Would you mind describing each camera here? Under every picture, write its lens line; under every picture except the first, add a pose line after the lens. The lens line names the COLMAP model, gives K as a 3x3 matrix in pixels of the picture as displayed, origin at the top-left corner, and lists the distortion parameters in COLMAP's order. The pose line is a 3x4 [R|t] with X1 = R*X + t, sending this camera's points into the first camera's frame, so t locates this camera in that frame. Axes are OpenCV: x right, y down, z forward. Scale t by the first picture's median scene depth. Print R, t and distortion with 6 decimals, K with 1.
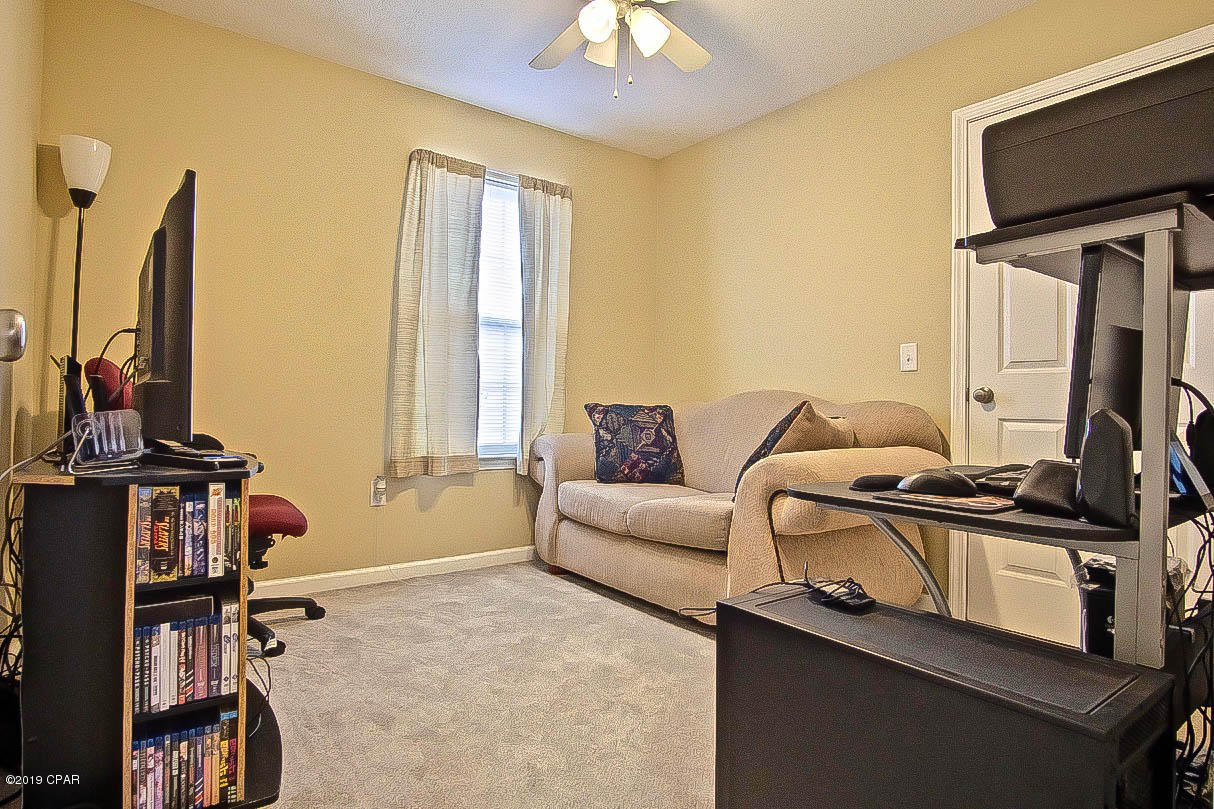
lens RADIAL K [[654.3, 0, 607.2], [0, 654.3, 406.7], [0, 0, 1]] dist [0.000580, 0.000180]
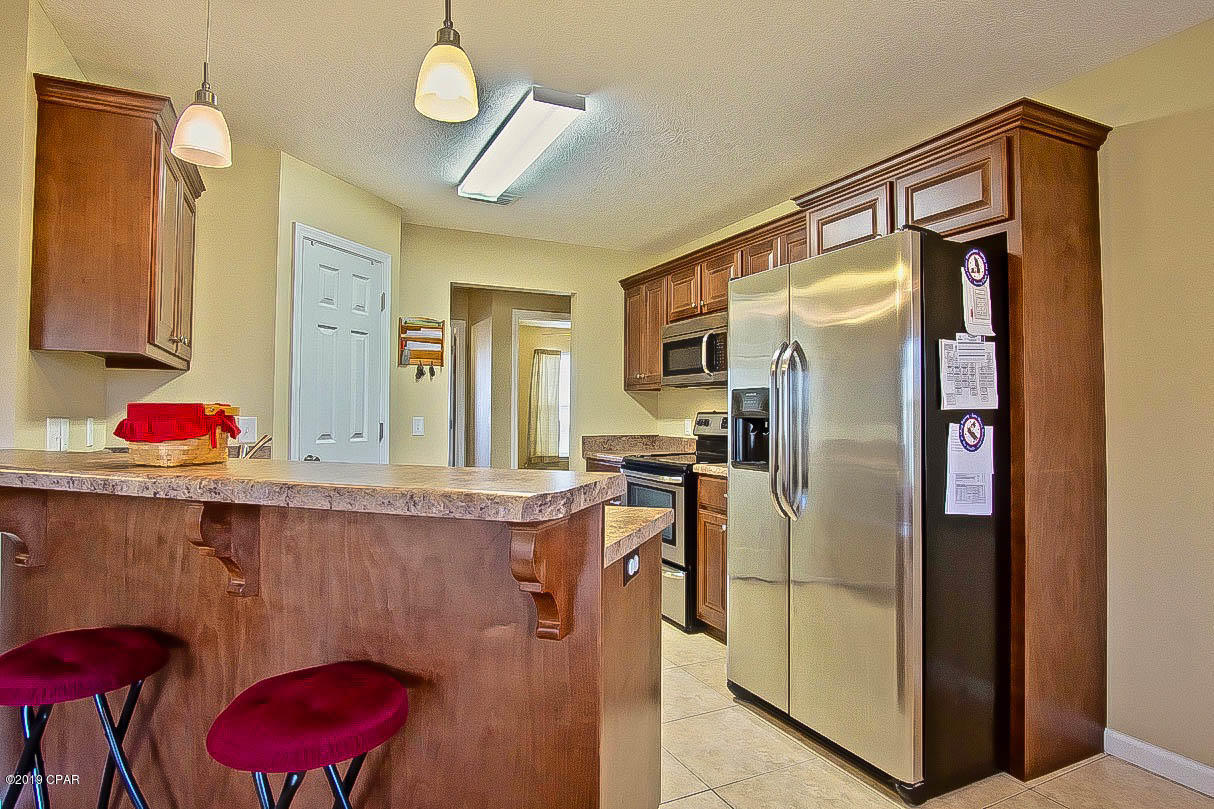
lens RADIAL K [[654.3, 0, 607.3], [0, 654.3, 401.7], [0, 0, 1]] dist [0.000580, 0.000180]
pose [[0.981584, -0.017049, -0.190269, 0.556078], [0.014465, 0.999783, -0.014965, -0.114028], [0.190483, 0.011937, 0.981618, -1.759541]]
